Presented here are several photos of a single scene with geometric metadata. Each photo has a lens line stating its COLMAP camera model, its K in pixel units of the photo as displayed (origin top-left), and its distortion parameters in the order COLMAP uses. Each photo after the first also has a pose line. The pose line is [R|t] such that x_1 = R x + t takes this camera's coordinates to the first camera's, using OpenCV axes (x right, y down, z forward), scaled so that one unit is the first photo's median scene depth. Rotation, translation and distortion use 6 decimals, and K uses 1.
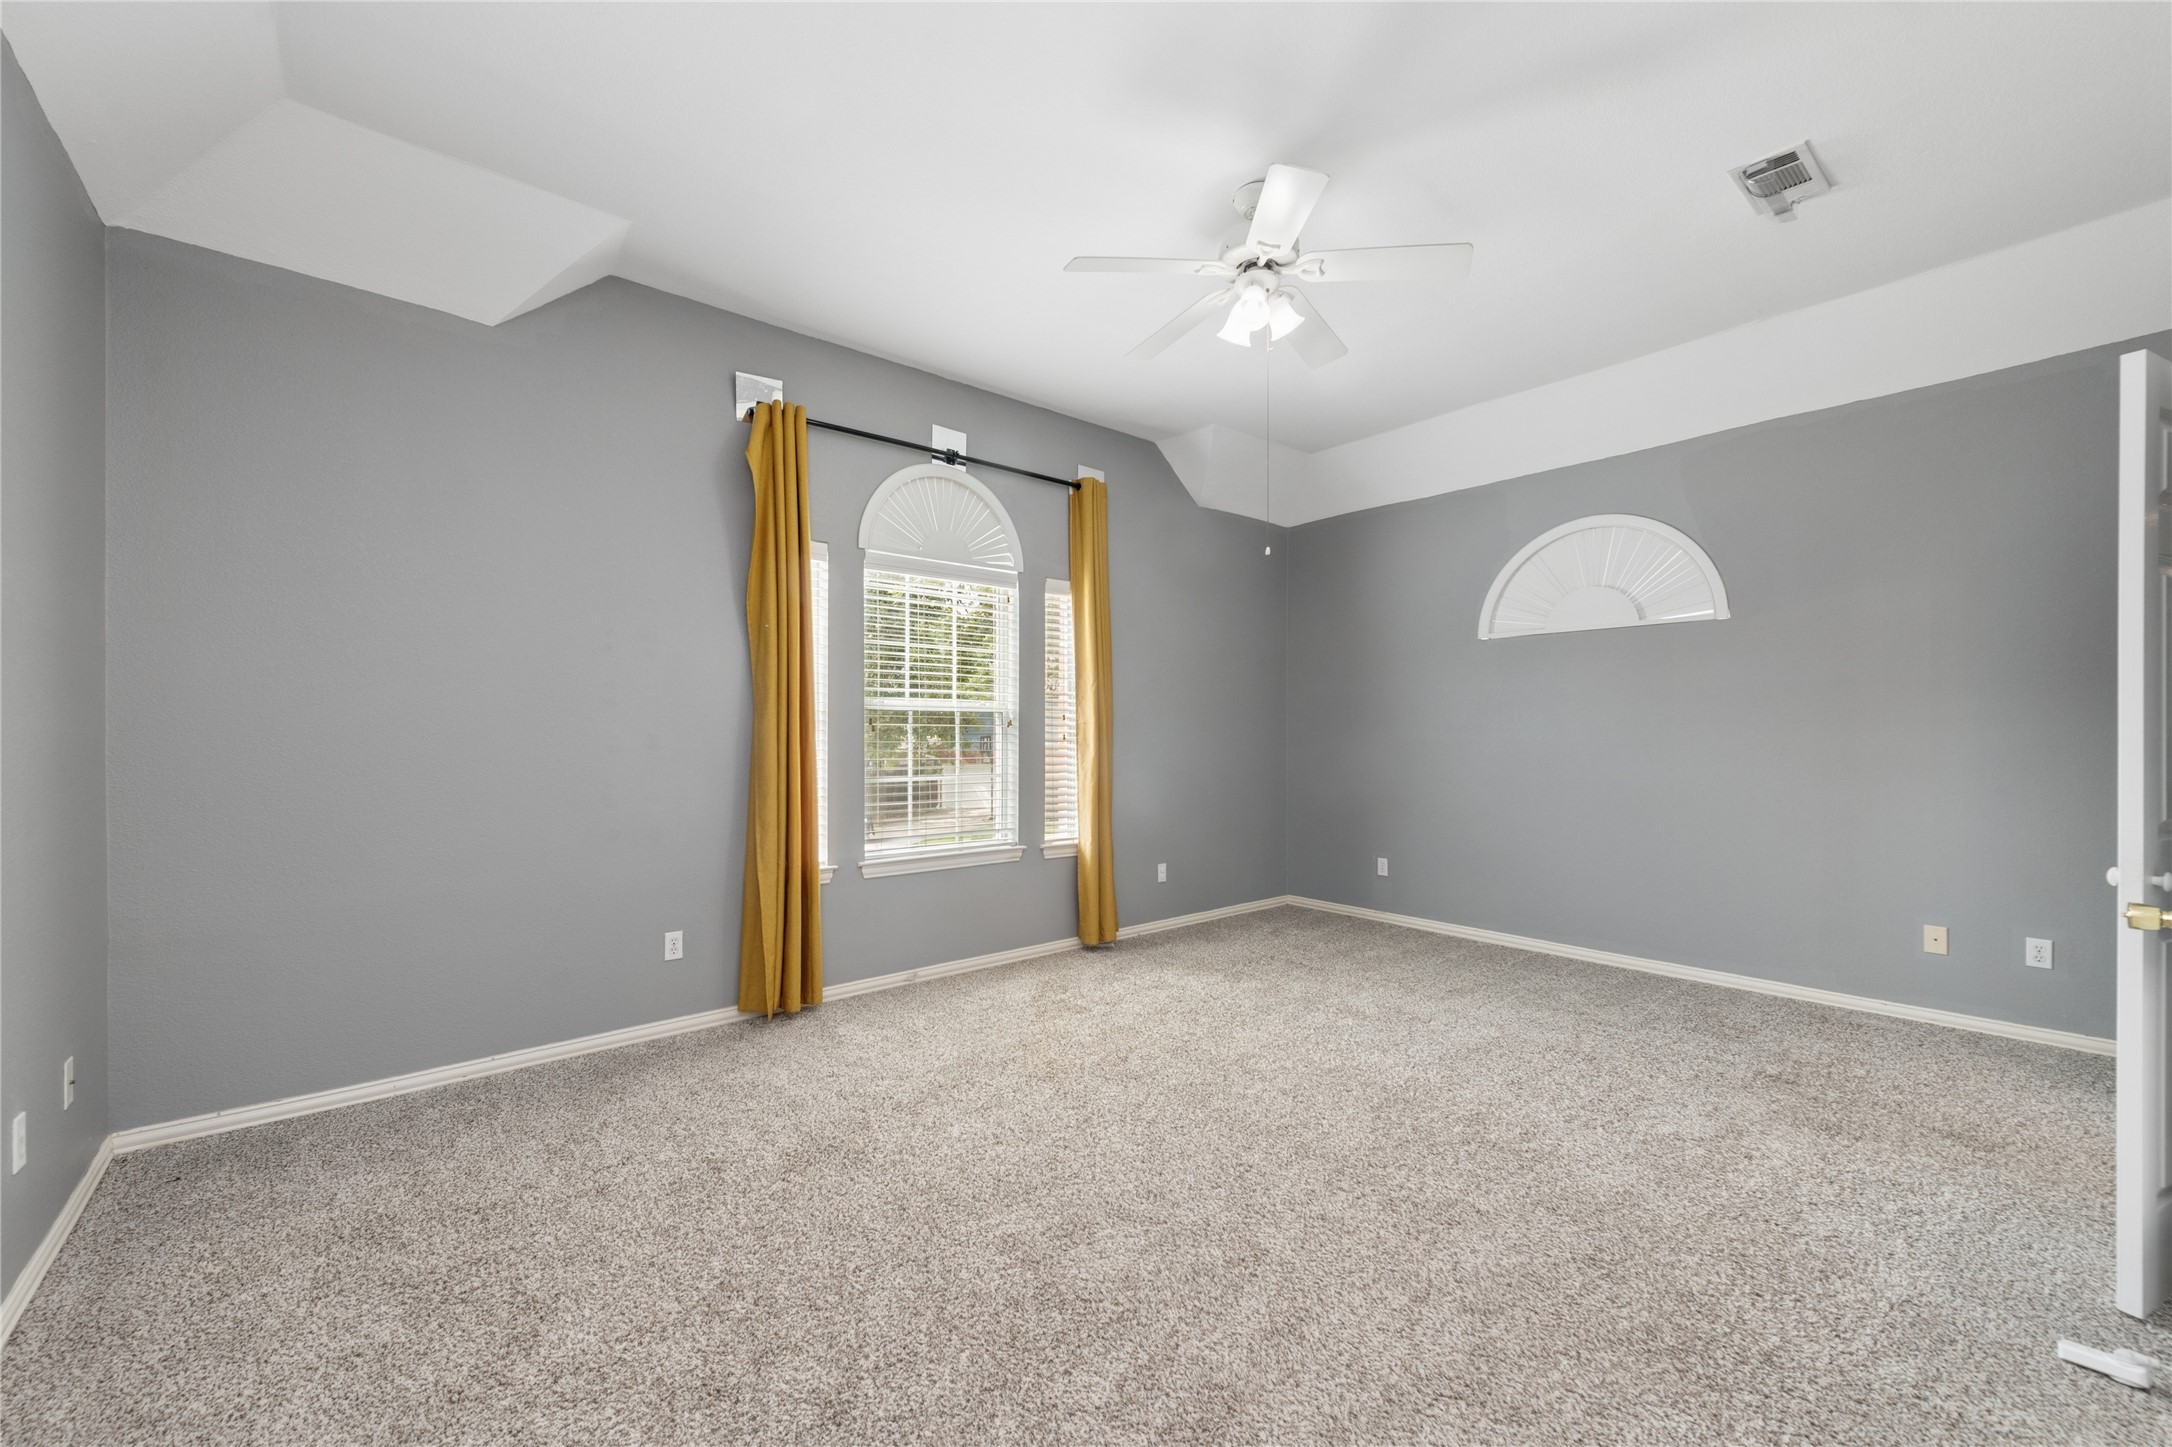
lens RADIAL K [[848.9, 0, 1092.2], [0, 848.9, 733.7], [0, 0, 1]] dist [0.000670, -0.000159]
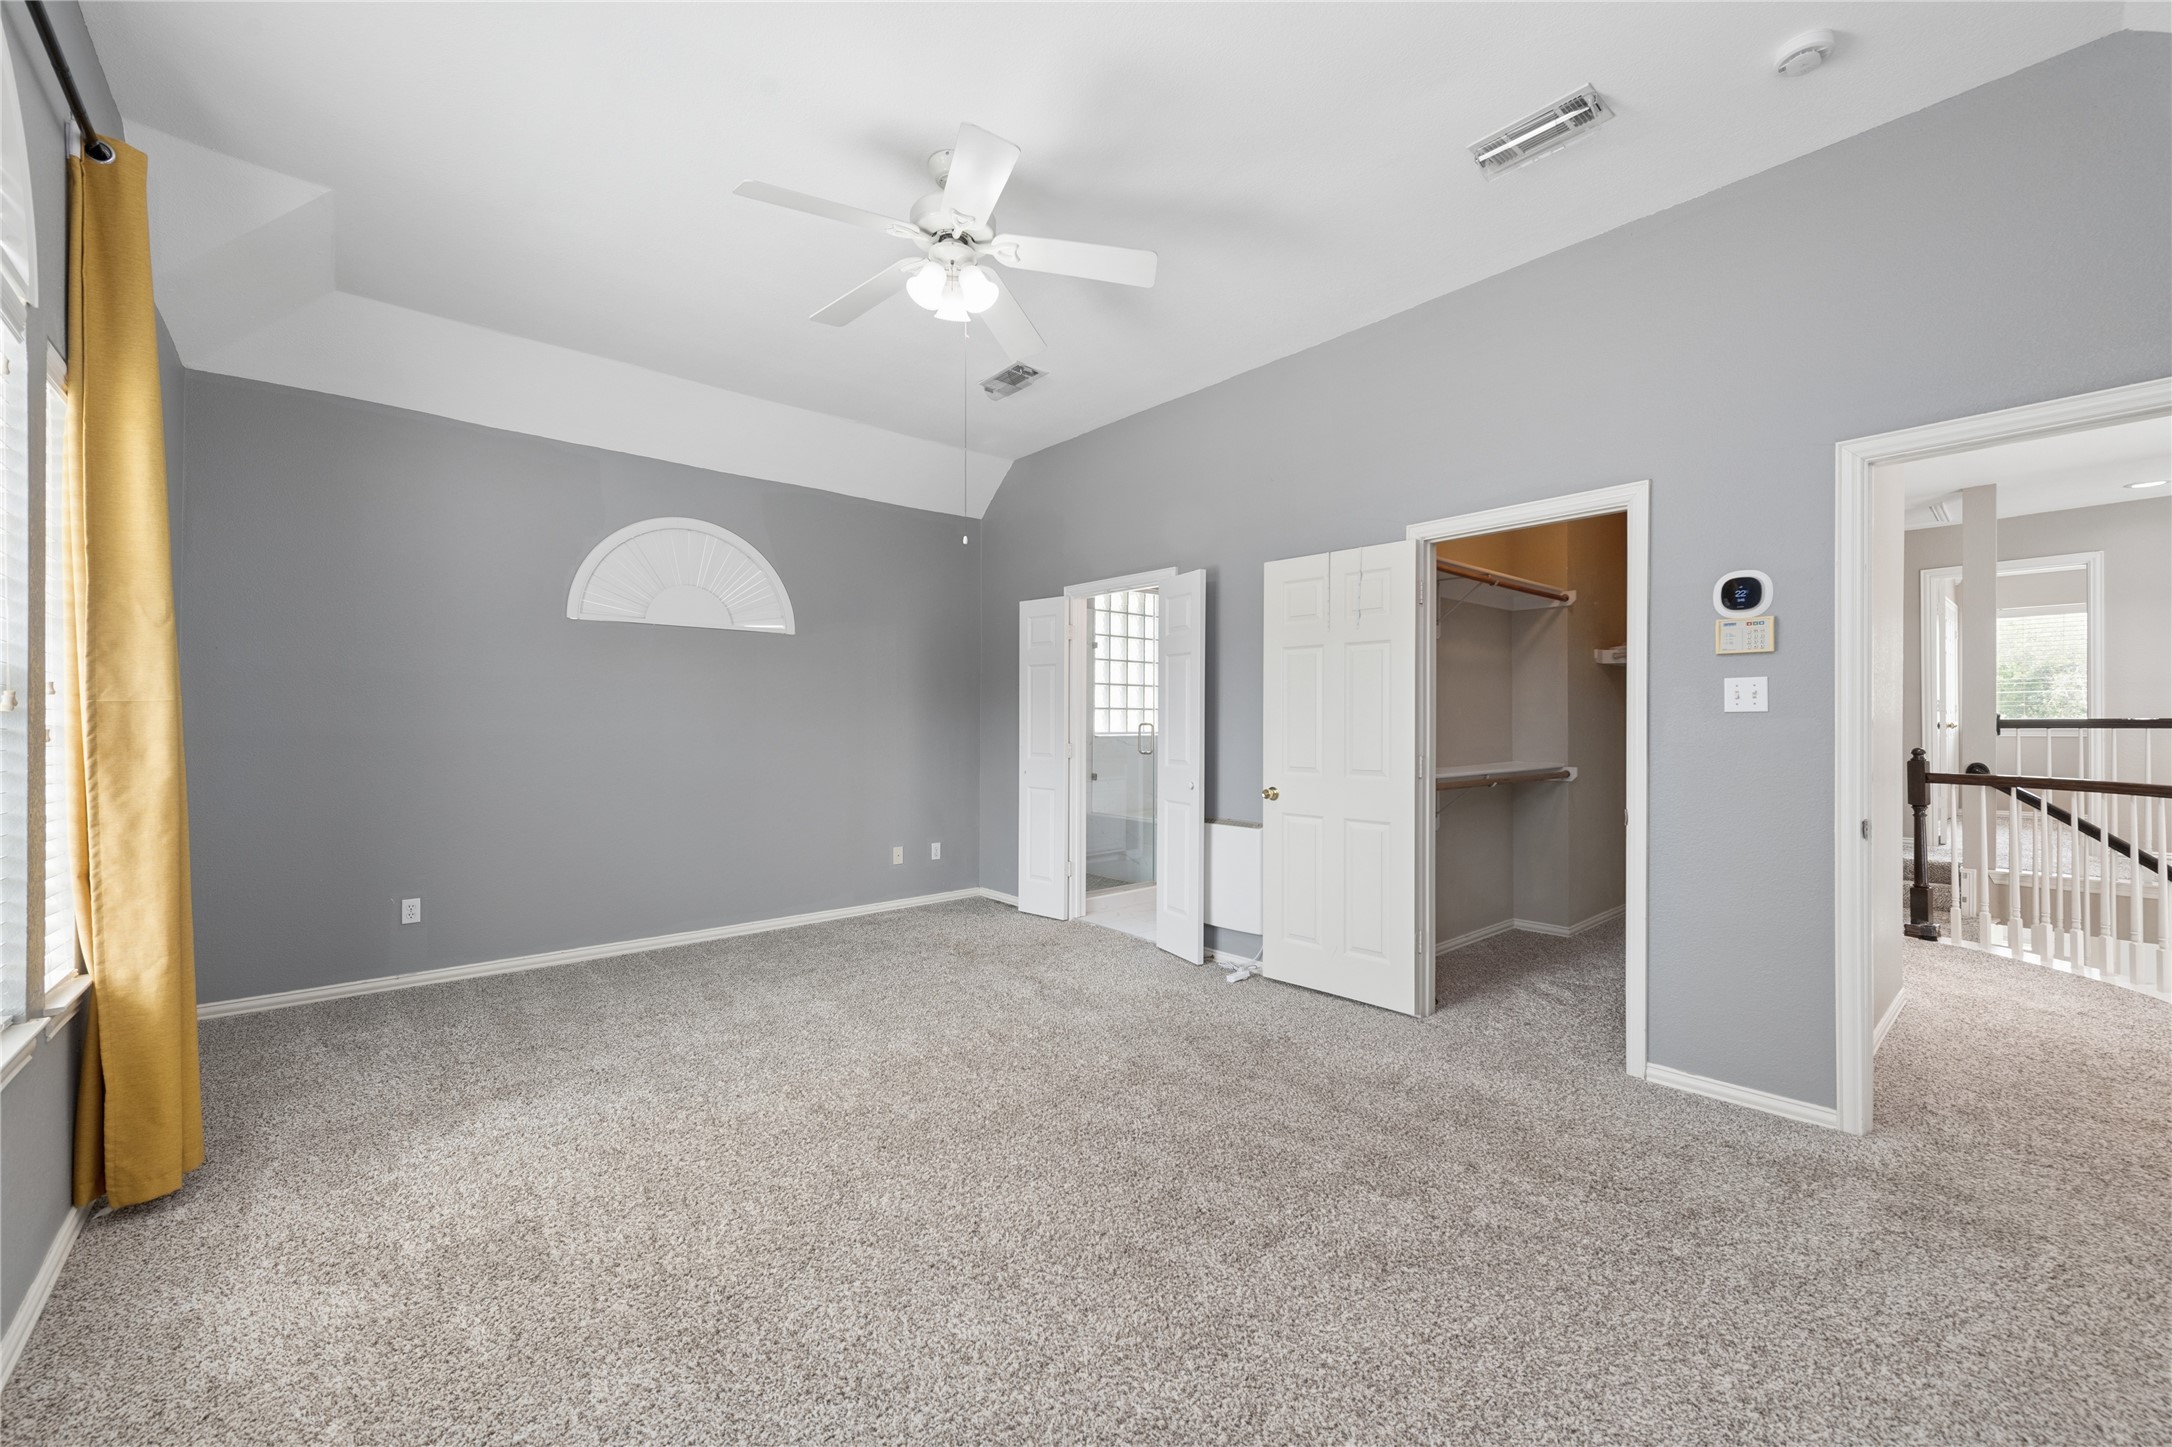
lens RADIAL K [[848.0, 0, 1086.0], [0, 848.0, 723.5], [0, 0, 1]] dist [-0.000126, -0.000085]
pose [[-0.012234, 0.001331, 0.999924, -0.569877], [0.001218, 0.999998, -0.001316, -0.001275], [-0.999924, 0.001201, -0.012236, 0.640633]]
